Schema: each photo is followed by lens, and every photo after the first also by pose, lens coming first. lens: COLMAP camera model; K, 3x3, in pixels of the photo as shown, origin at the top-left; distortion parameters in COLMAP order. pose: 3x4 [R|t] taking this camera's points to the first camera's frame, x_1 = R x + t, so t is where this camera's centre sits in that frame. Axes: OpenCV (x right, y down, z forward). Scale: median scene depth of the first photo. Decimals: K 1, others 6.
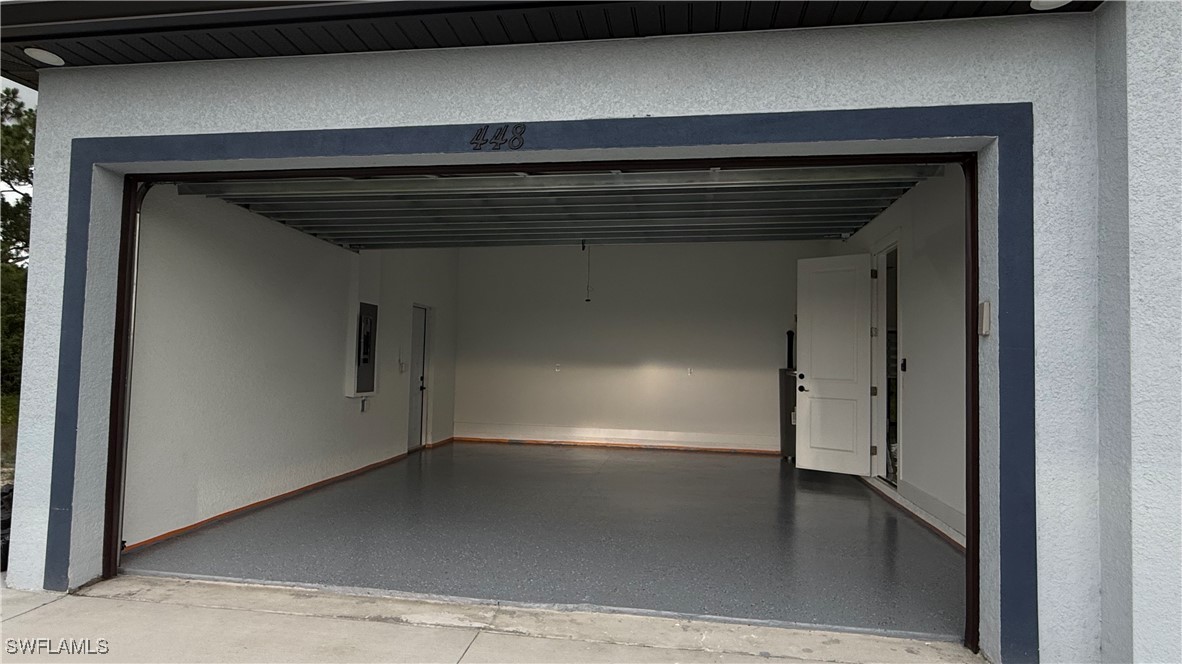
lens RADIAL K [[619.7, 0, 591.0], [0, 619.7, 332.0], [0, 0, 1]] dist [0.000341, 0.000080]
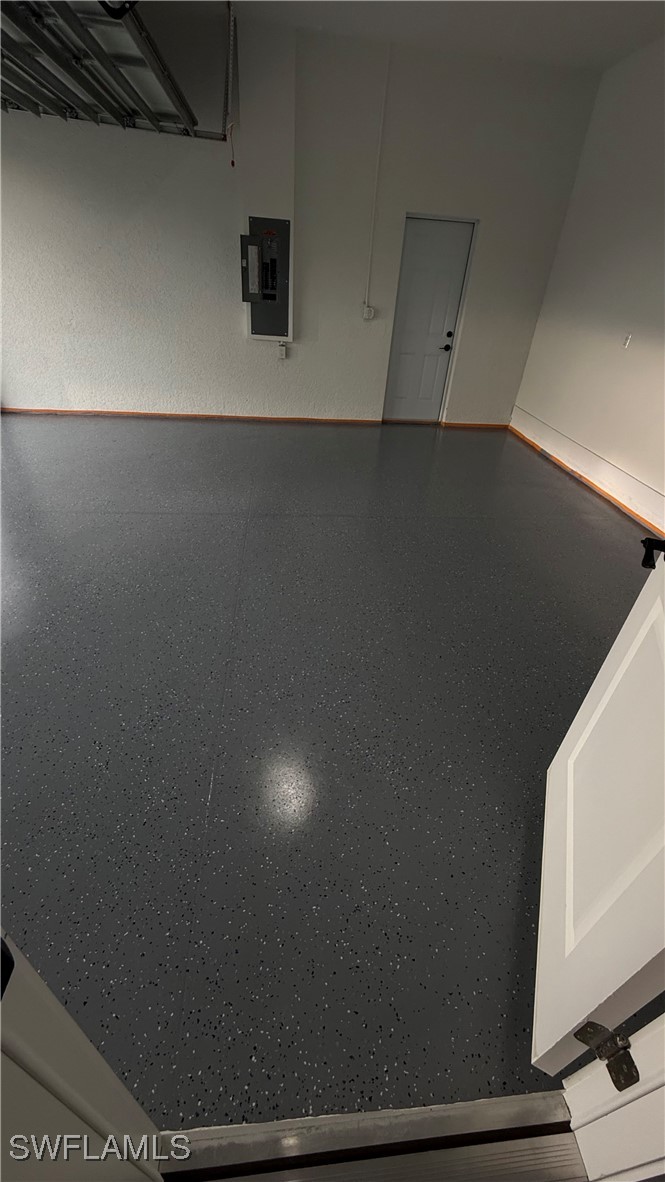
lens RADIAL K [[485.7, 0, 332.5], [0, 485.7, 591.0], [0, 0, 1]] dist [-0.001342, 0.000488]
pose [[0.235457, 0.513864, -0.824926, 0.397793], [-0.007975, 0.849783, 0.527072, 0.030821], [0.971852, -0.117525, 0.204186, 0.748121]]
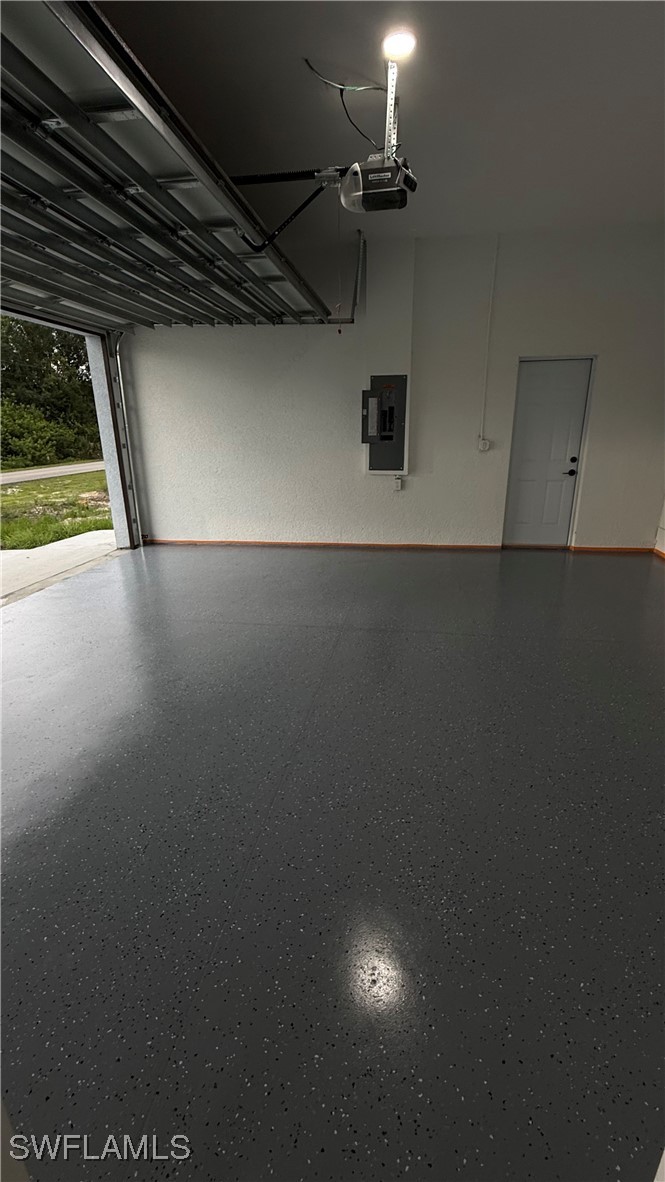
lens RADIAL K [[525.7, 0, 332.5], [0, 525.7, 591.0], [0, 0, 1]] dist [-0.000140, -0.000247]
pose [[-0.034977, 0.255997, -0.966045, 0.429671], [0.058290, 0.965513, 0.253746, 0.054122], [0.997687, -0.047436, -0.048693, 0.790088]]
